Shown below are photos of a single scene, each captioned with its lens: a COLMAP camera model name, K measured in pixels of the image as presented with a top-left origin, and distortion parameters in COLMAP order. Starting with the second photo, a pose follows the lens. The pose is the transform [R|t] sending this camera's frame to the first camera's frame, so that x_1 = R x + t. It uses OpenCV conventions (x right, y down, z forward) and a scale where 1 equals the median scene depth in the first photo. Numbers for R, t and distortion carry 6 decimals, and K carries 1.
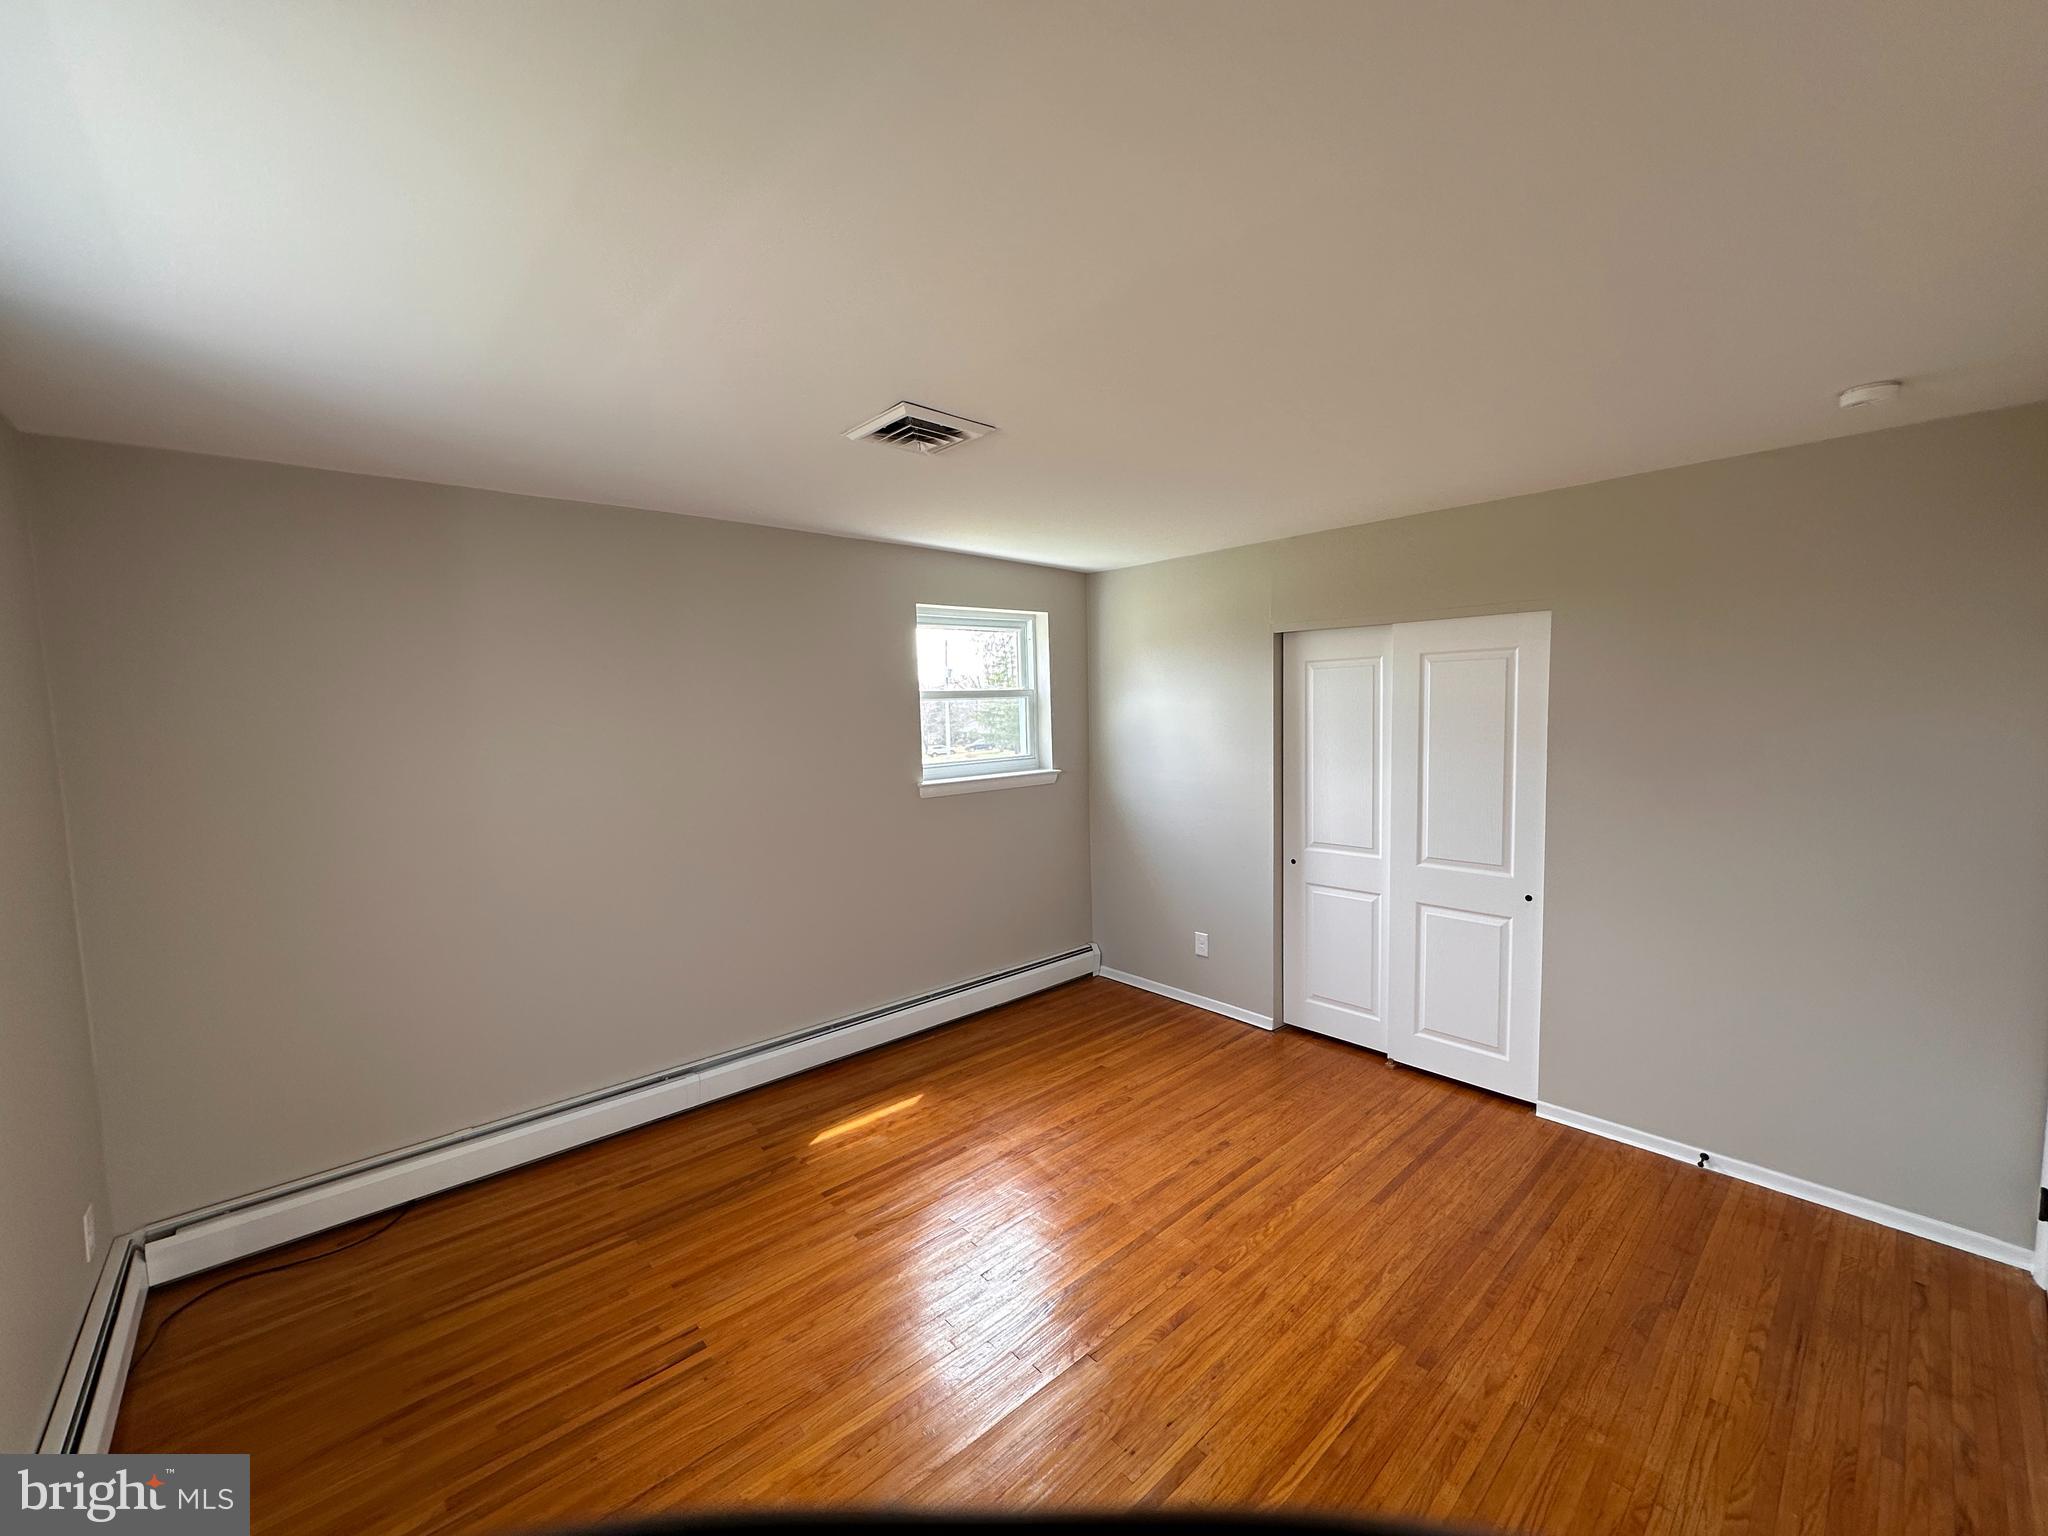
lens RADIAL K [[813.1, 0, 1028.6], [0, 813.1, 768.1], [0, 0, 1]] dist [0.000834, -0.000289]
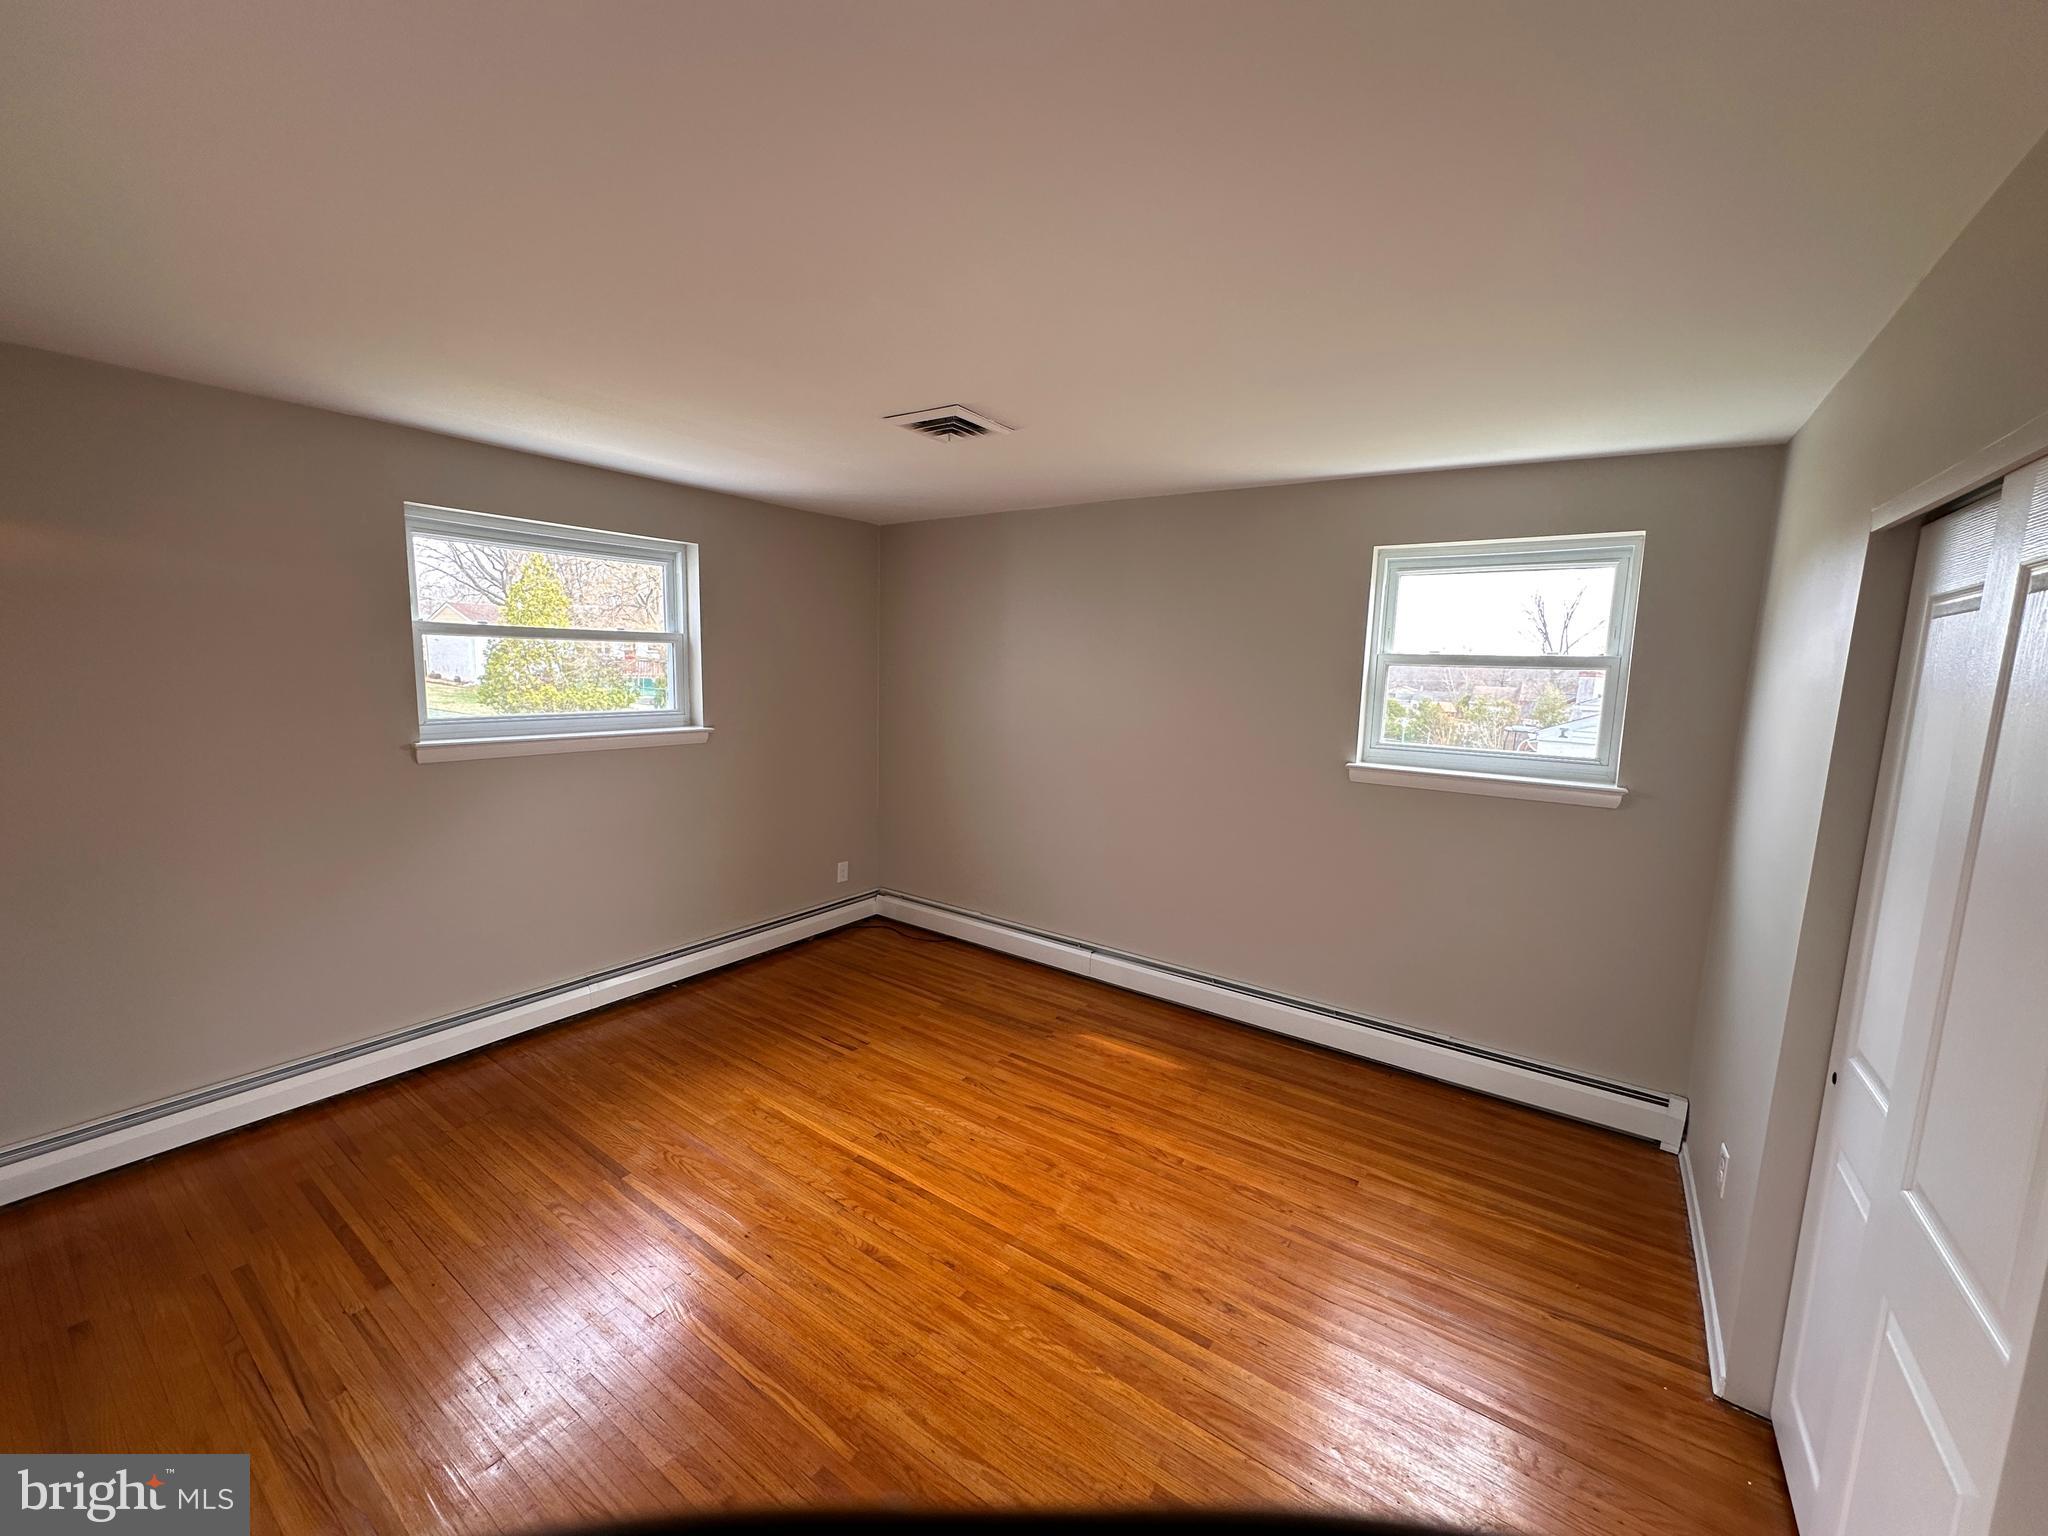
lens RADIAL K [[813.1, 0, 1019.6], [0, 813.1, 761.4], [0, 0, 1]] dist [0.000834, -0.000289]
pose [[0.222404, 0.149621, -0.963405, 0.910218], [-0.111665, 0.985561, 0.127284, -0.079028], [0.968539, 0.079270, 0.235900, 0.706328]]
